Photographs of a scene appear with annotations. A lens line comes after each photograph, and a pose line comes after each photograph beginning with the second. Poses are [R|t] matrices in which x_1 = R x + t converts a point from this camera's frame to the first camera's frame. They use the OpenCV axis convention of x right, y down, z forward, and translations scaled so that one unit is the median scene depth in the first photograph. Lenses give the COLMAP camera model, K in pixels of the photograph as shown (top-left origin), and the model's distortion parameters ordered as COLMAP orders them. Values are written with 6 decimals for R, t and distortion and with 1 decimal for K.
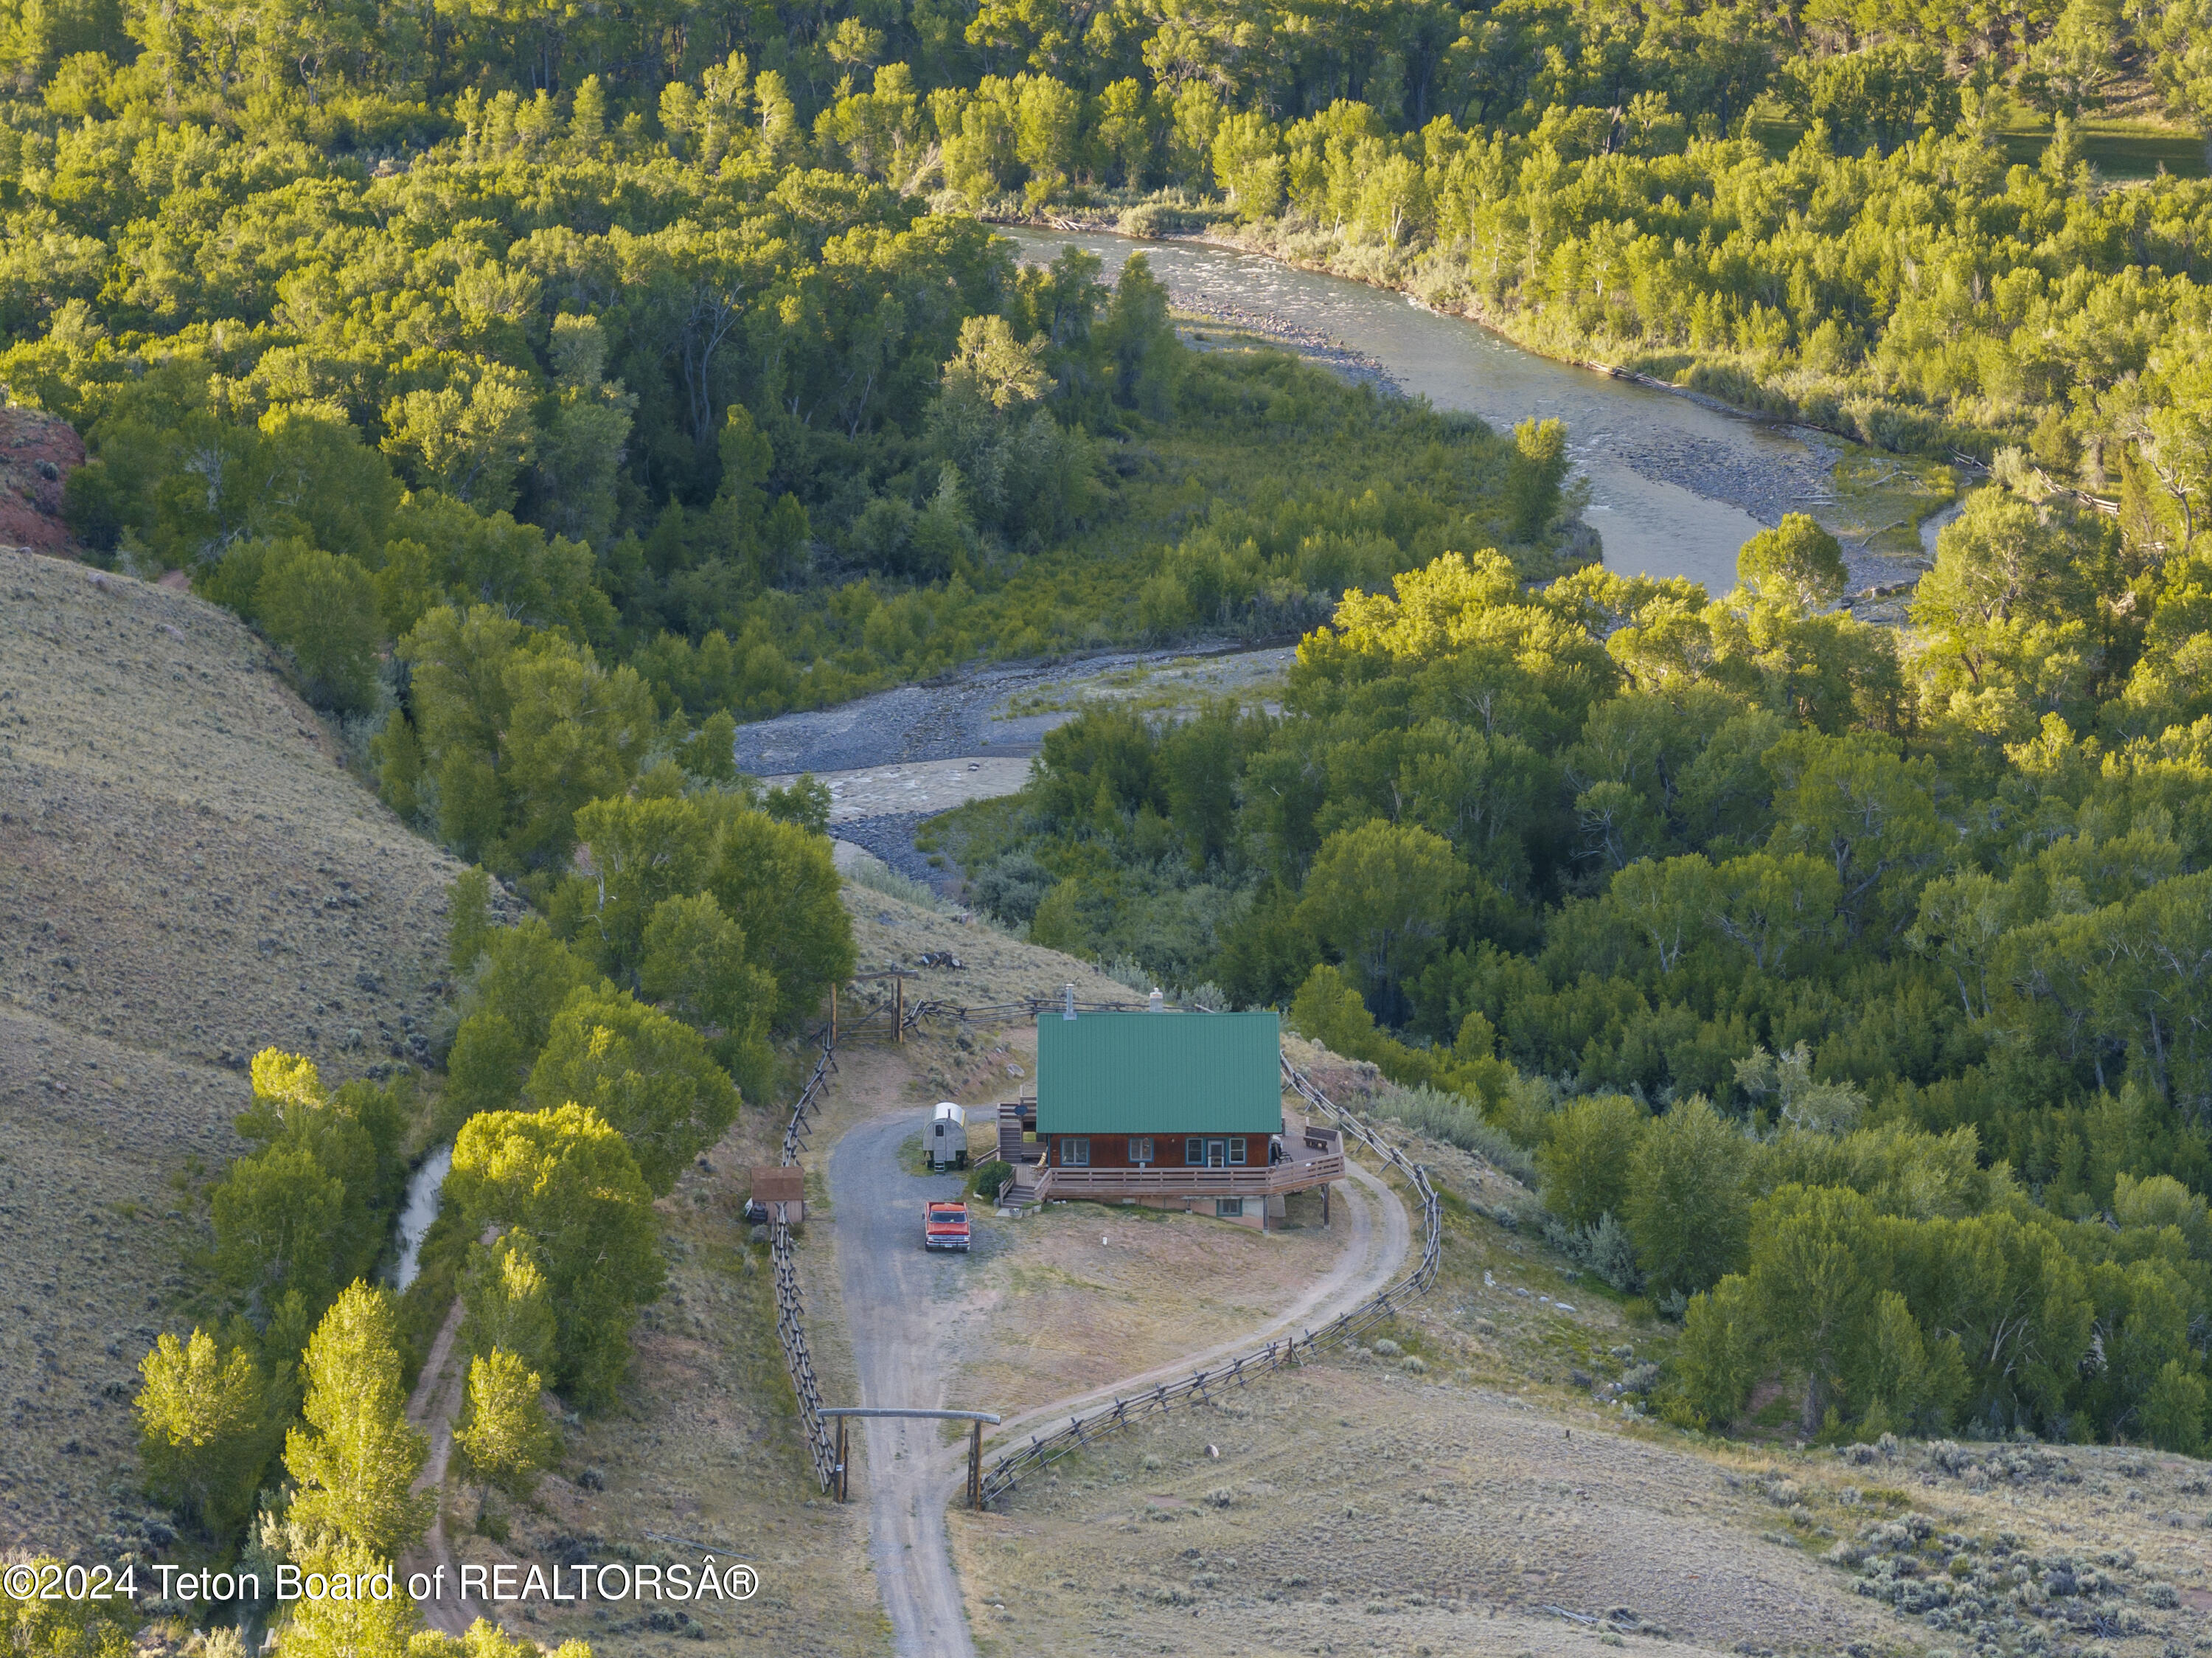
lens RADIAL K [[10745.7, 0, 1098.2], [0, 10745.7, 828.0], [0, 0, 1]] dist [0.289346, 0.000000]
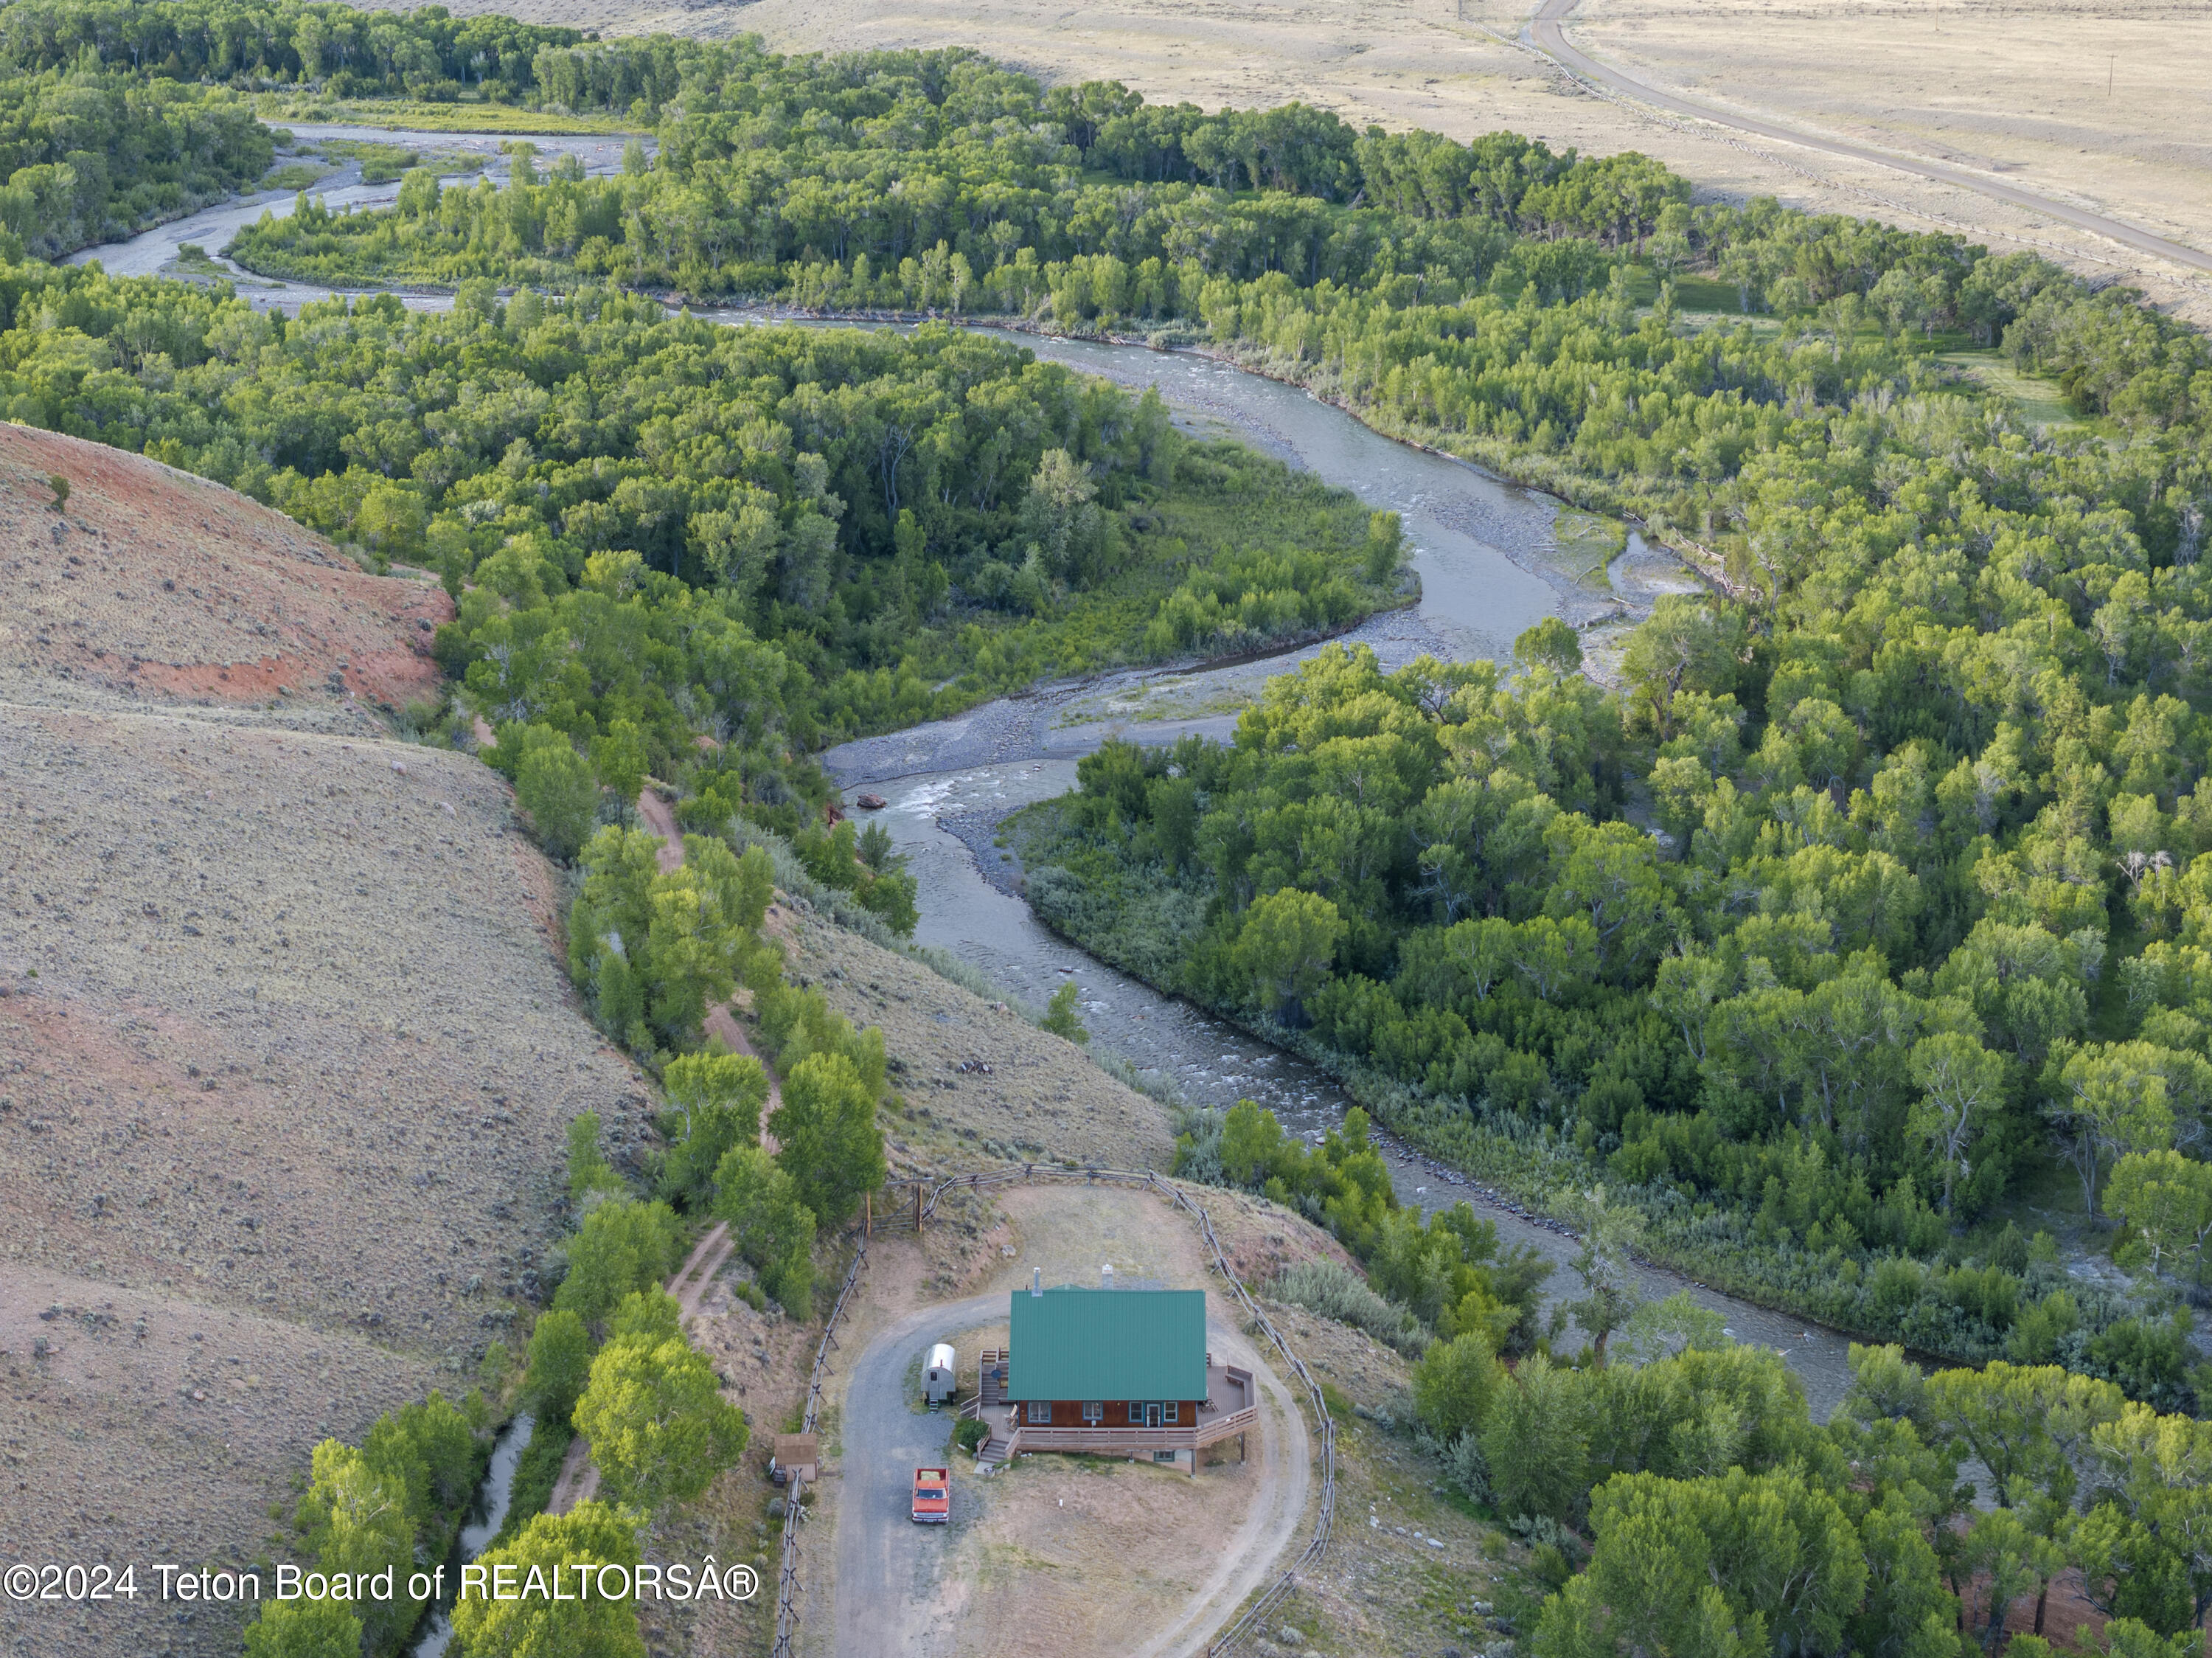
lens RADIAL K [[4446.6, 0, 1107.0], [0, 4446.6, 836.1], [0, 0, 1]] dist [-0.069637, 0.000000]
pose [[0.999887, 0.002299, -0.014840, 0.009480], [-0.000961, 0.995981, 0.089558, -0.059319], [0.014986, -0.089533, 0.995871, 0.362123]]
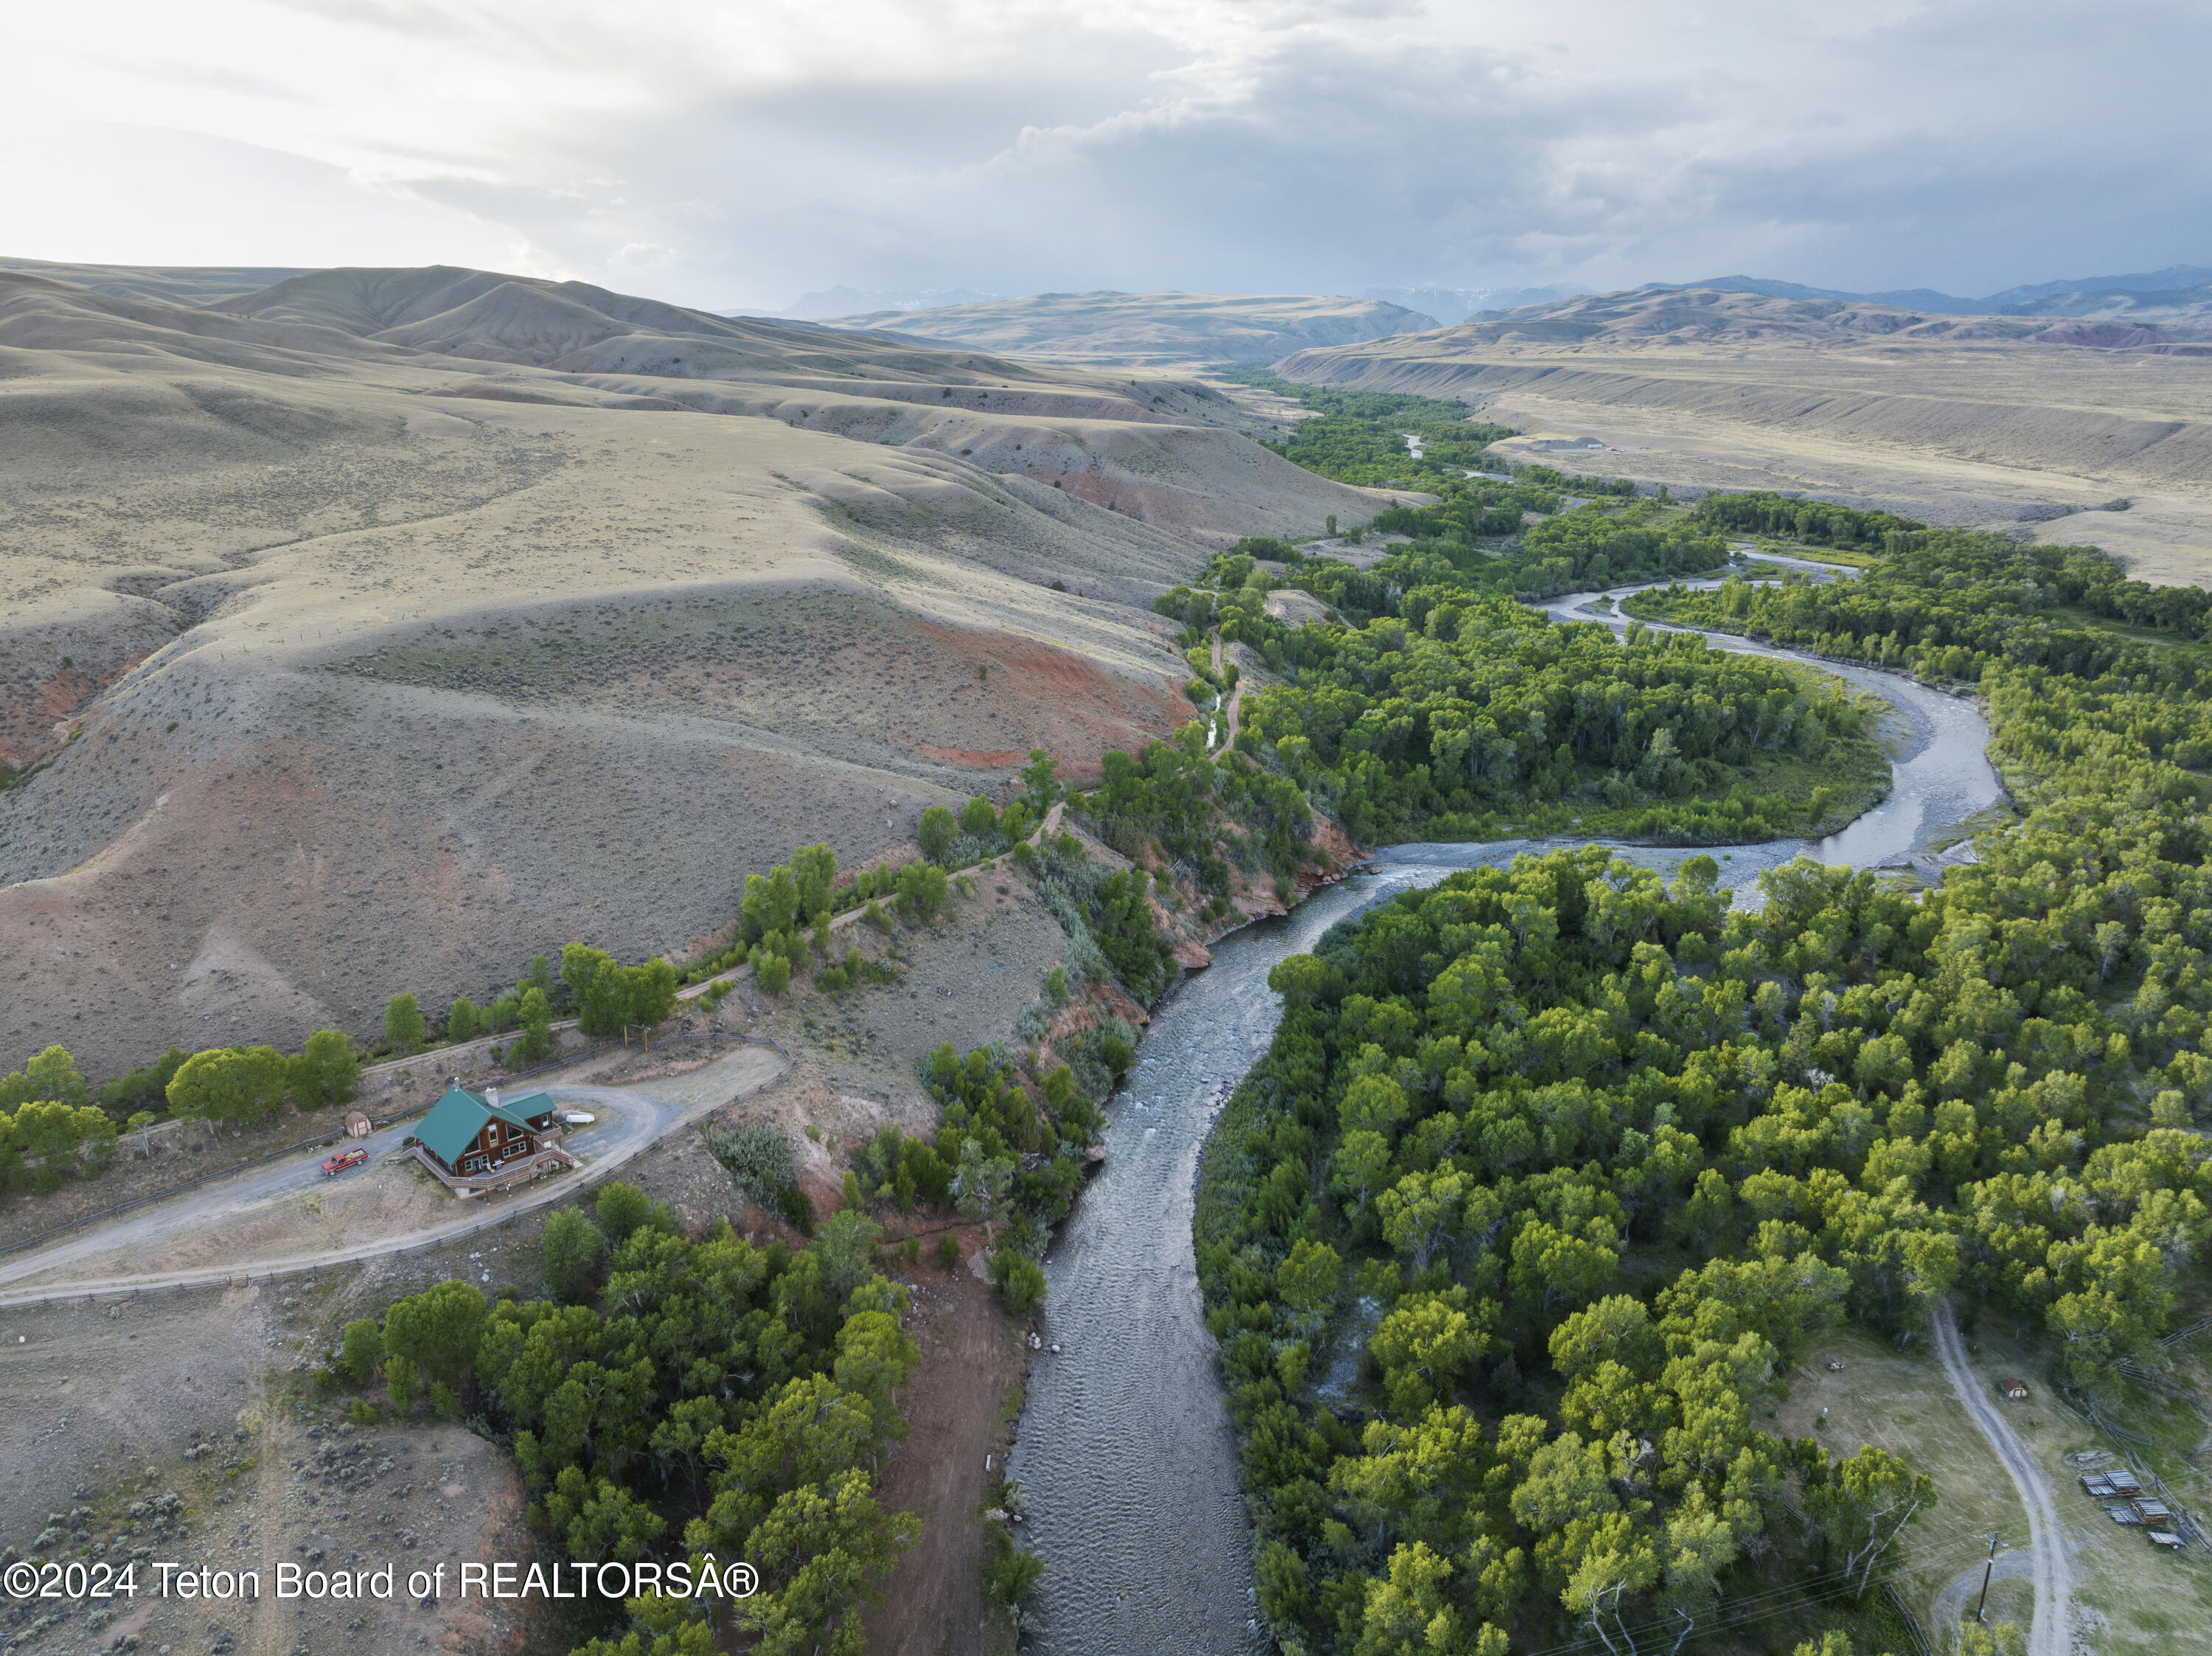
lens RADIAL K [[1567.3, 0, 1114.3], [0, 1567.3, 793.7], [0, 0, 1]] dist [-0.035333, -0.002089]
pose [[0.697886, 0.188031, -0.691086, 0.258689], [-0.122505, 0.982041, 0.143483, -0.092030], [0.705654, -0.015473, 0.708387, 0.620027]]
